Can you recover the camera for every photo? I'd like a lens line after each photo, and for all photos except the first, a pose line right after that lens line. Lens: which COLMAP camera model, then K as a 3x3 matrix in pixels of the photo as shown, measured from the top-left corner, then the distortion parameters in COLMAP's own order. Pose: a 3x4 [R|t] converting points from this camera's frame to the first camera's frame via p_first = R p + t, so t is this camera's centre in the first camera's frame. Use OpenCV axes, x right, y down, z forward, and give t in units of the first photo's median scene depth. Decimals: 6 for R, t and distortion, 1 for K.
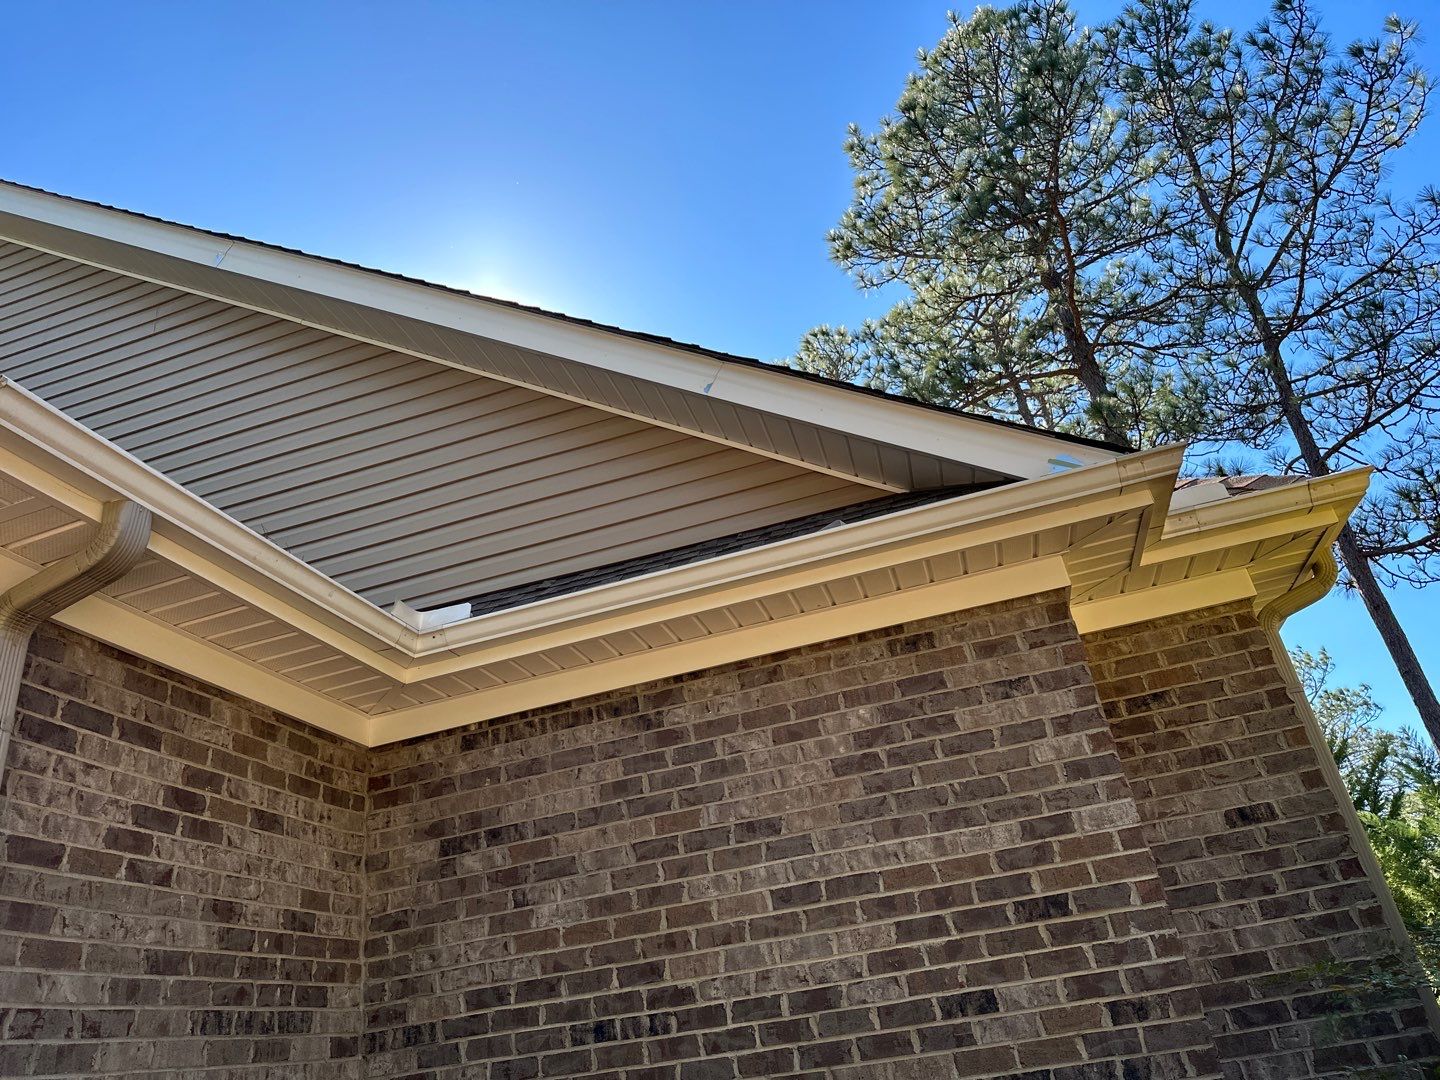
lens RADIAL K [[1012.9, 0, 710.9], [0, 1012.9, 538.8], [0, 0, 1]] dist [0.076441, -0.094056]
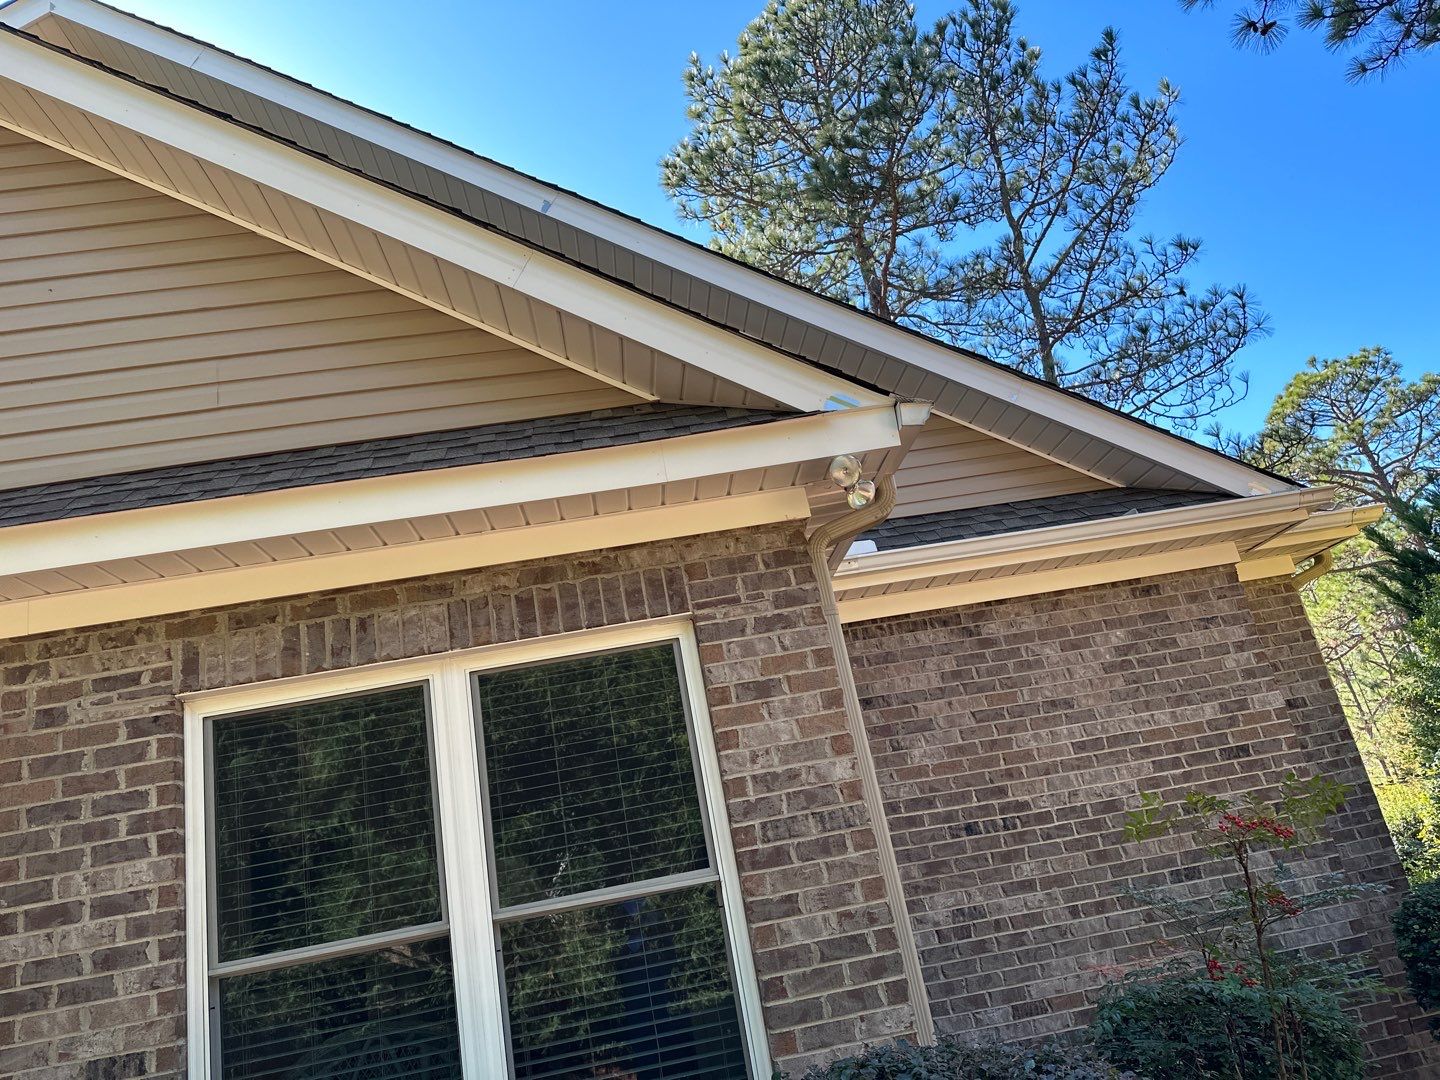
lens RADIAL K [[1012.9, 0, 715.2], [0, 1012.9, 548.4], [0, 0, 1]] dist [0.076441, -0.094056]
pose [[0.942213, 0.076514, 0.326160, -0.978172], [-0.108910, 0.990645, 0.082224, -0.017838], [-0.316817, -0.112995, 0.941732, -0.262676]]
